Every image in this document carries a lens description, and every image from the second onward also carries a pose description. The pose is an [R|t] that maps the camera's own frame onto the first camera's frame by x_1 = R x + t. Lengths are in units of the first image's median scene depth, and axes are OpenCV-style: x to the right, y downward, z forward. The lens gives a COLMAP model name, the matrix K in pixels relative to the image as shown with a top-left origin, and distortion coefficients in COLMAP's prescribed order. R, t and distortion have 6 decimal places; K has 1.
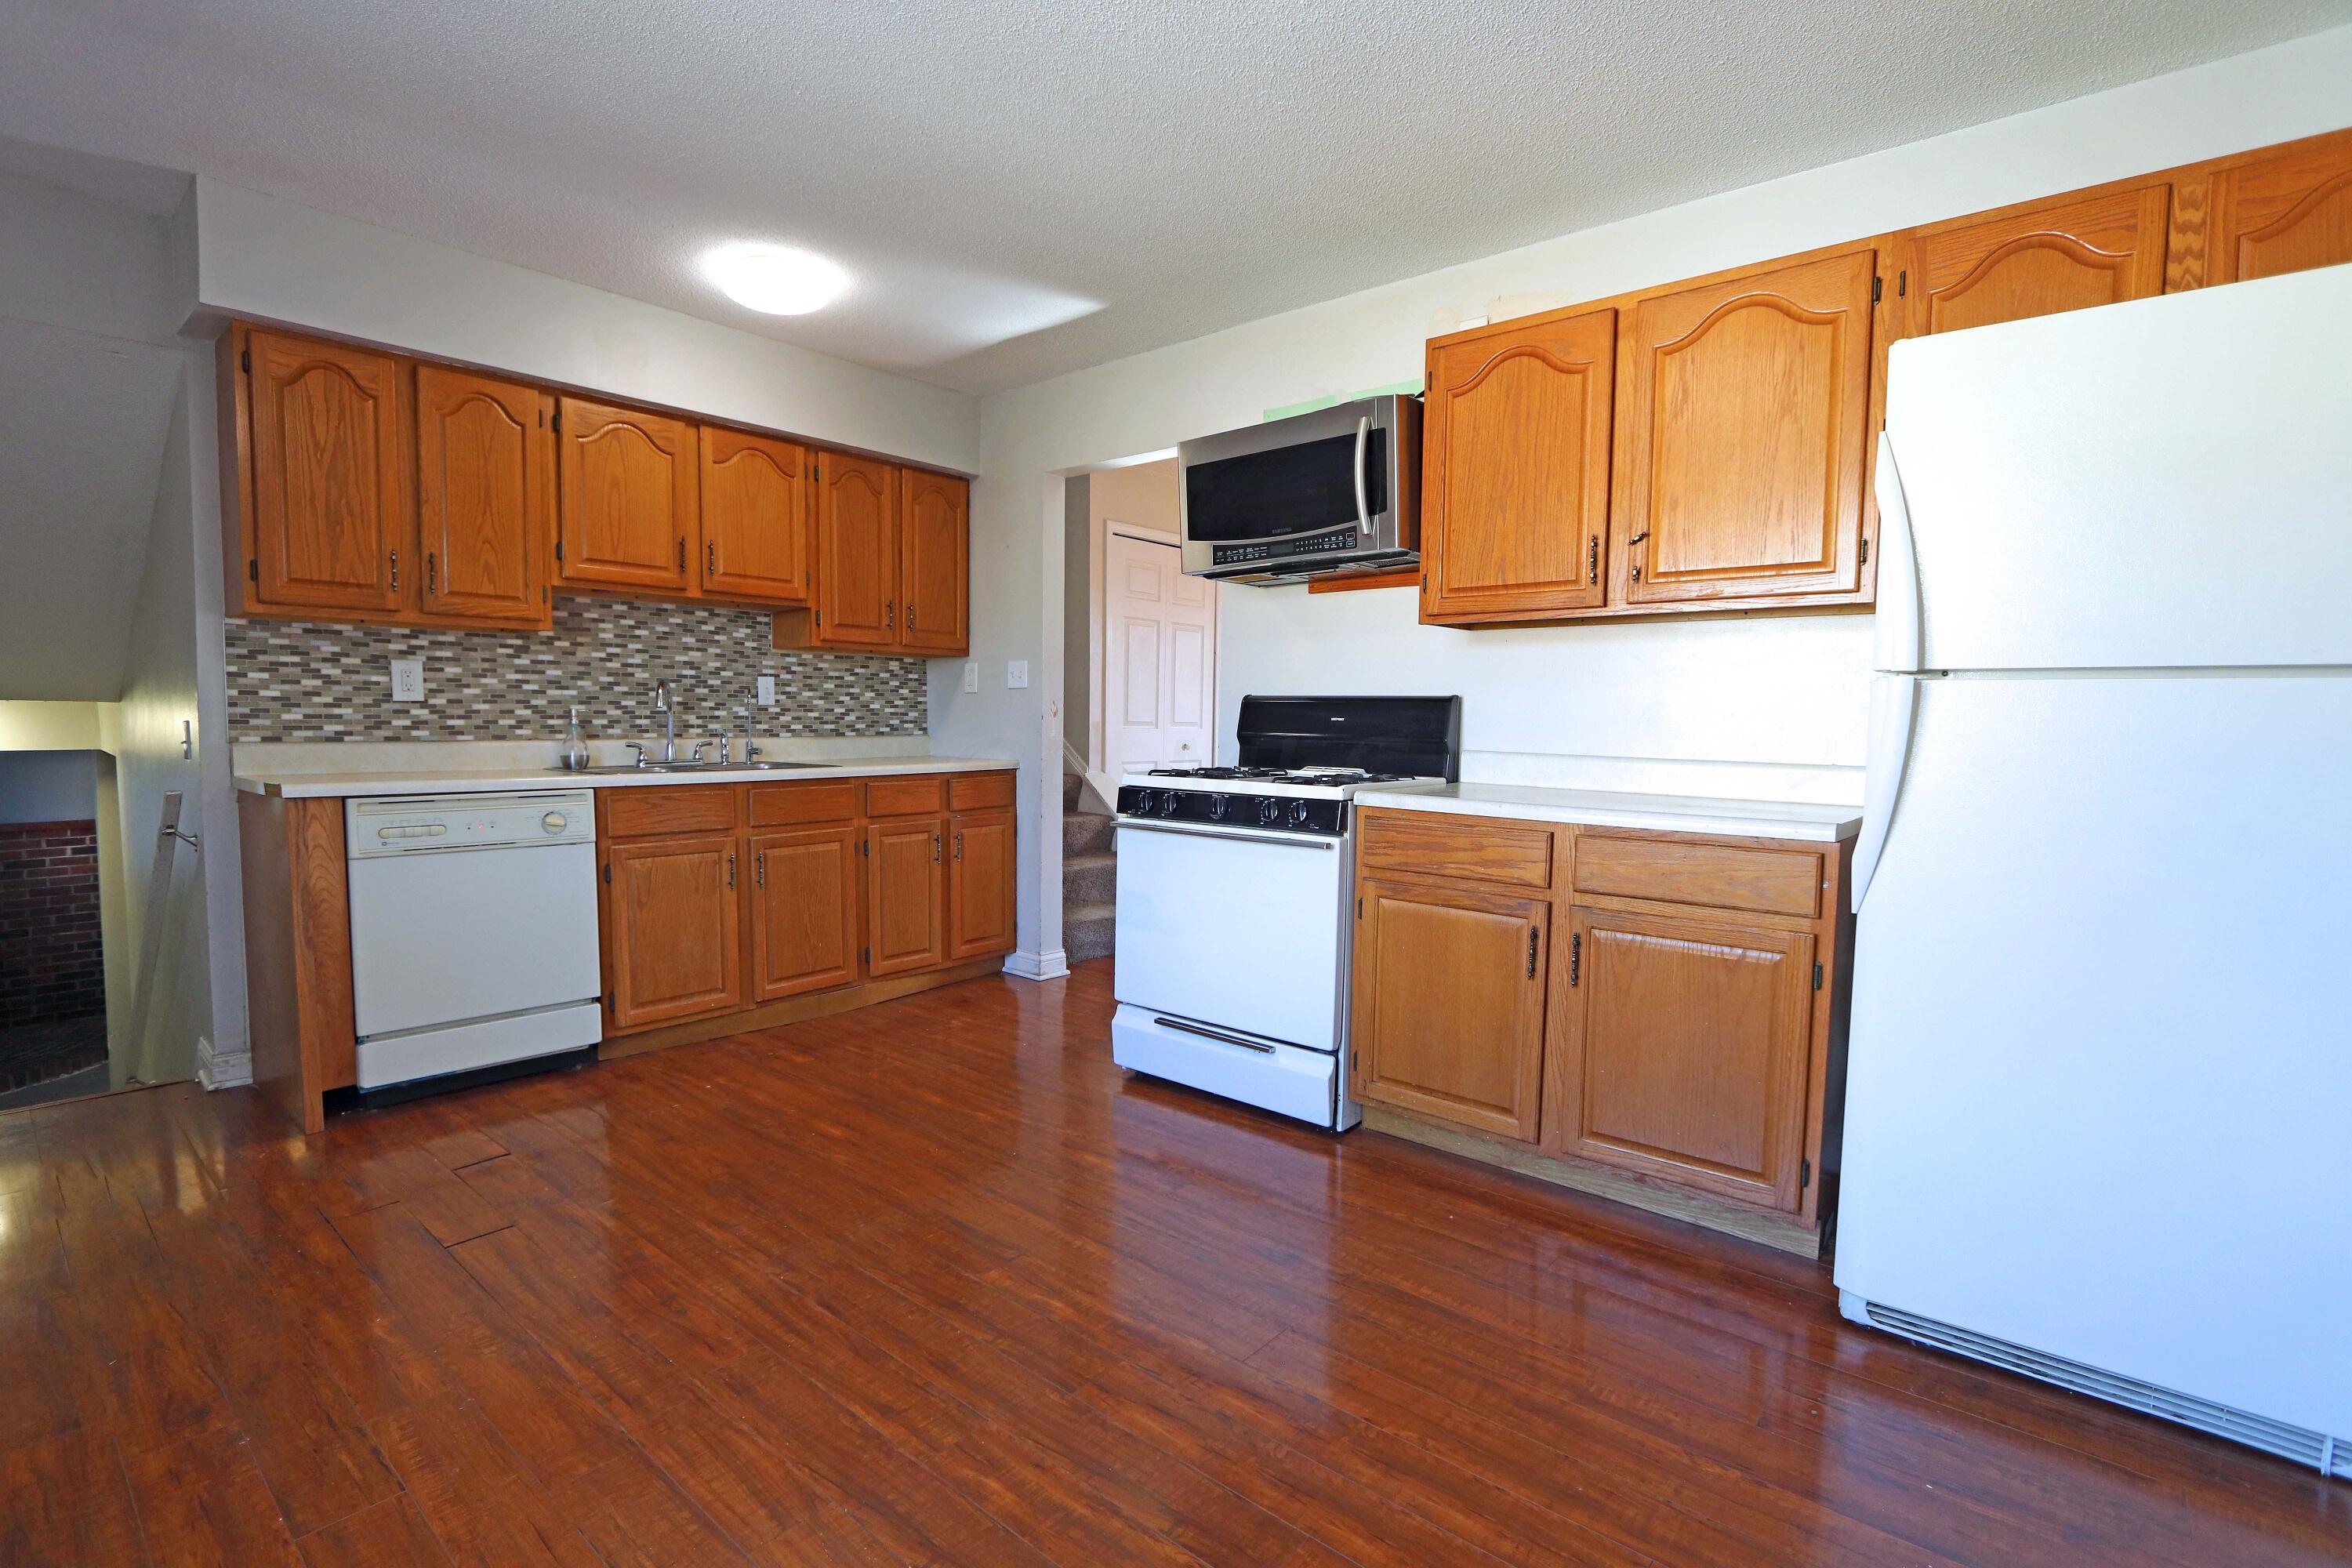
lens RADIAL K [[1061.1, 0, 1176.0], [0, 1061.1, 784.0], [0, 0, 1]] dist [-0.018537, 0.000309]
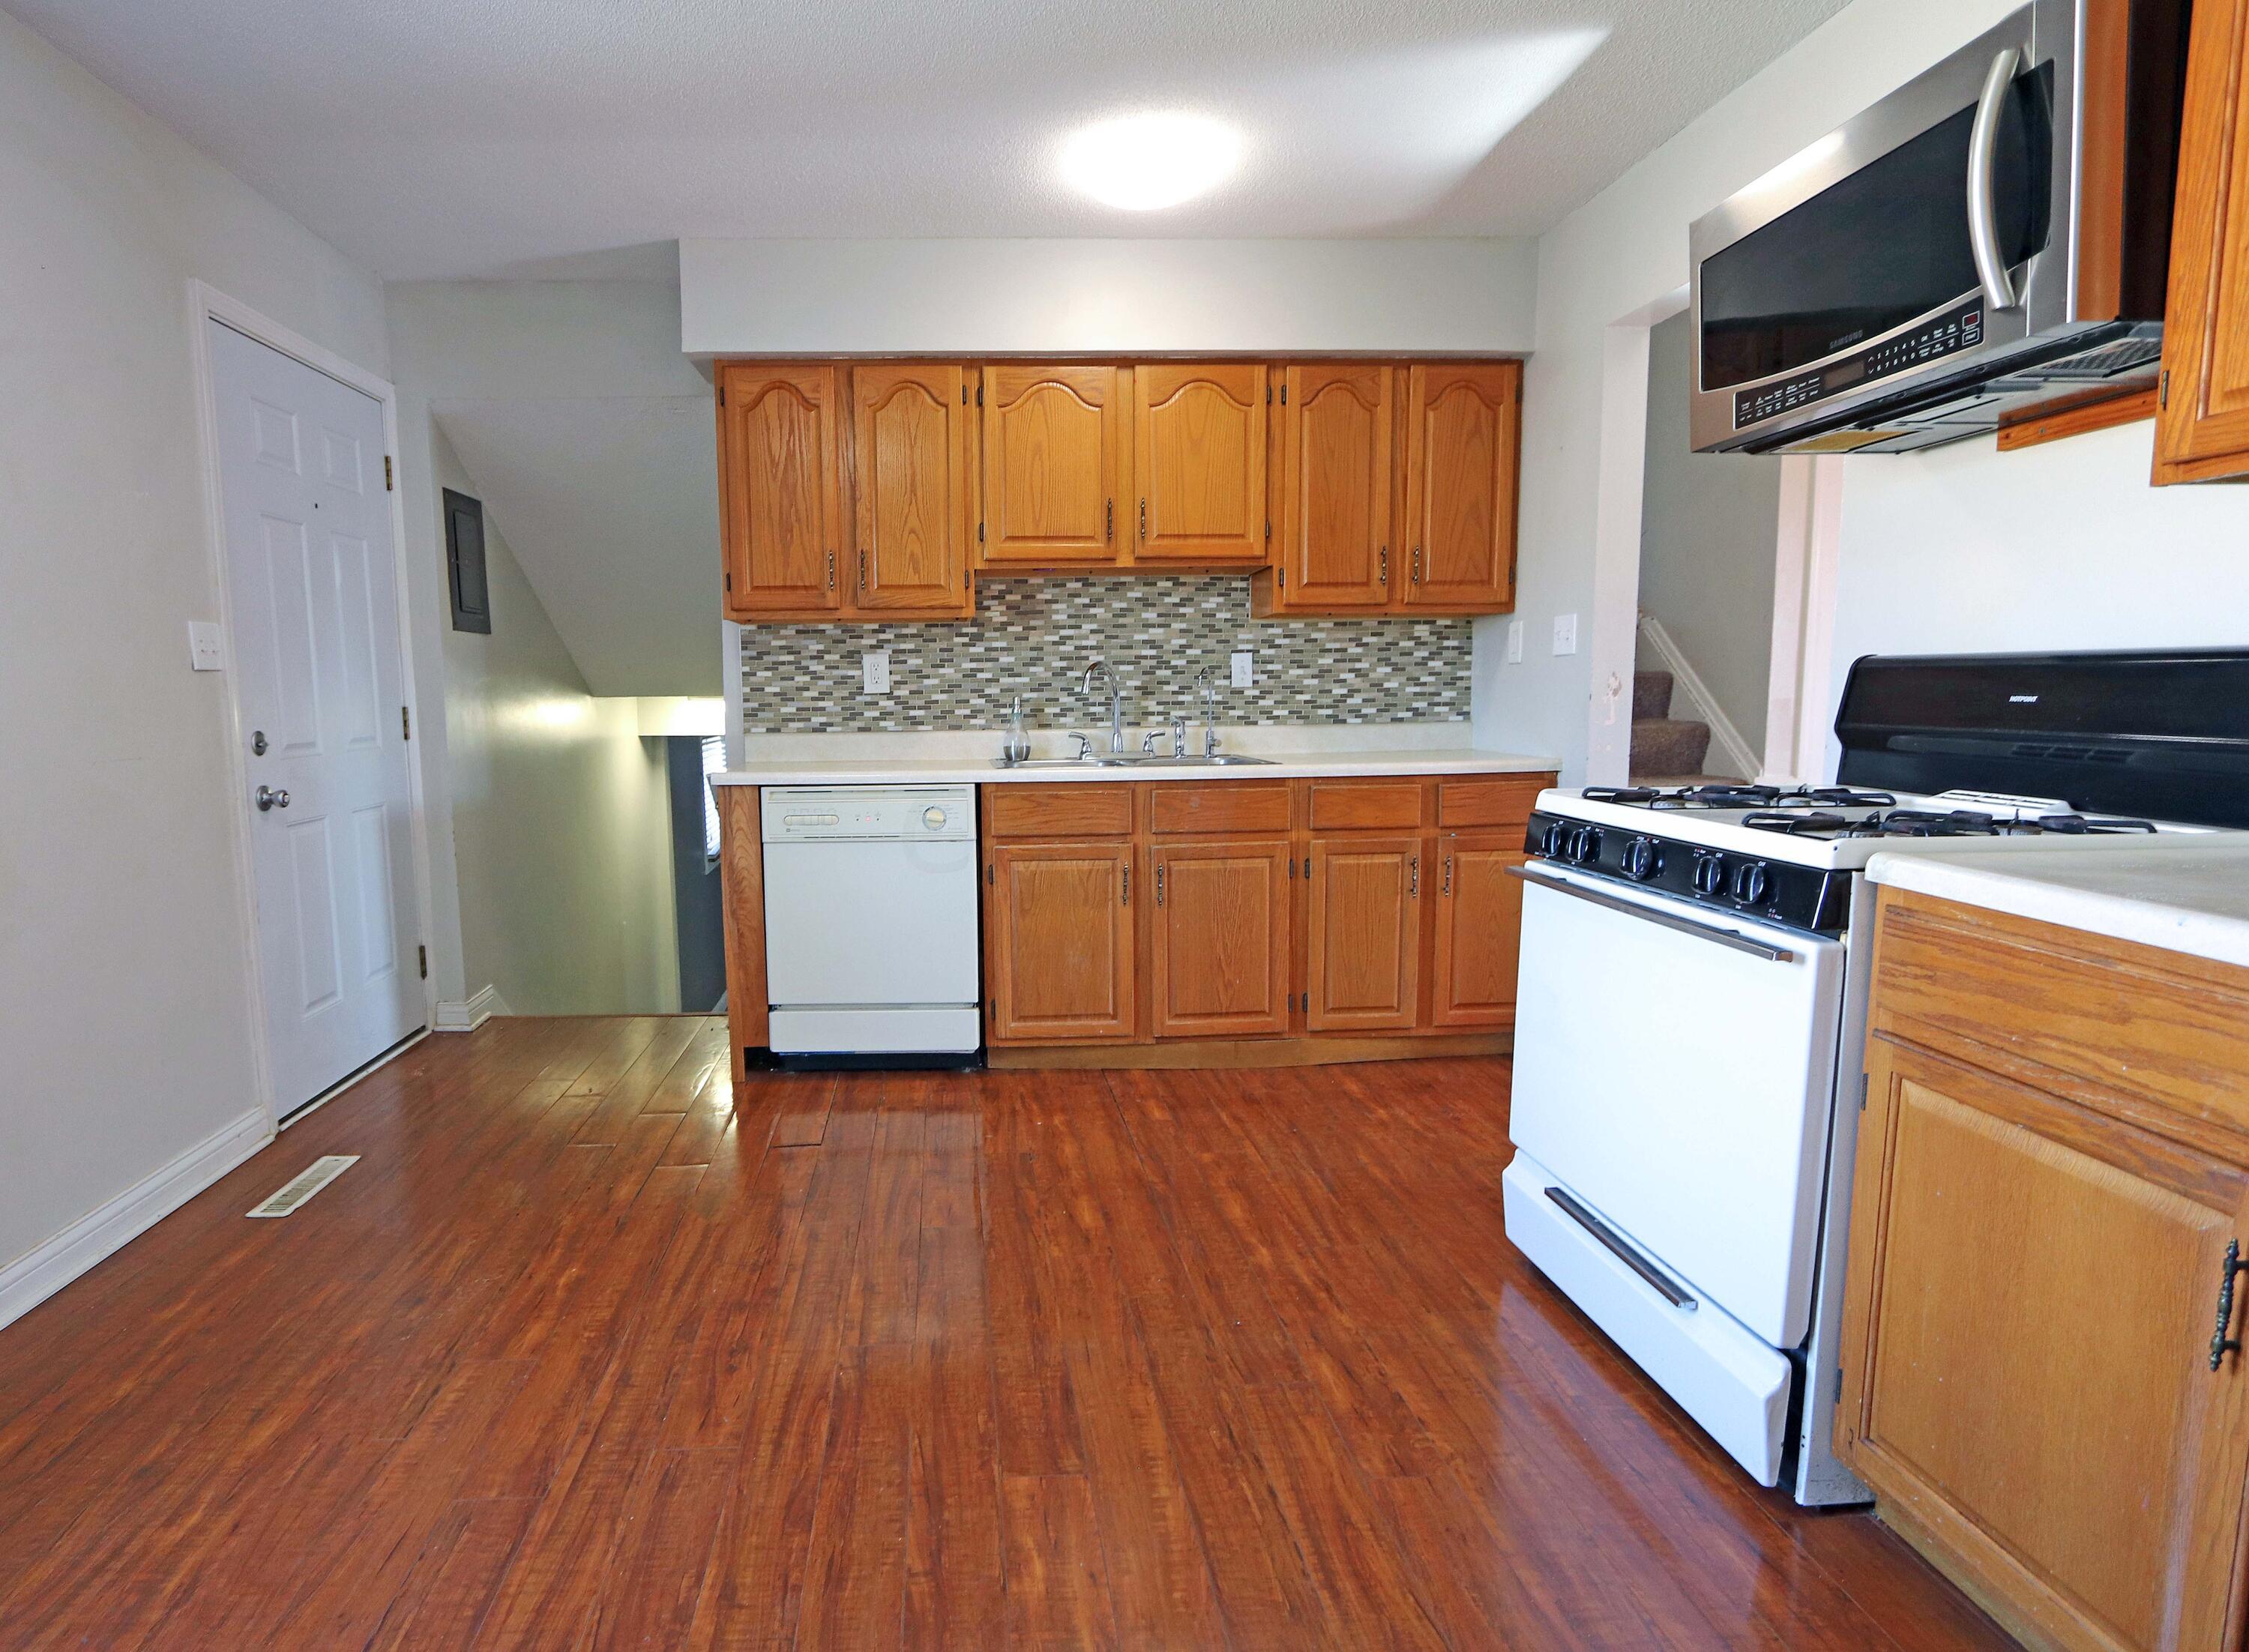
lens RADIAL K [[1197.5, 0, 1124.5], [0, 1197.5, 826.0], [0, 0, 1]] dist [-0.020172, 0.001817]
pose [[0.683708, 0.065526, -0.726808, 0.298858], [-0.026372, 0.997529, 0.065126, -0.029154], [0.729279, -0.025360, 0.683746, 0.338872]]
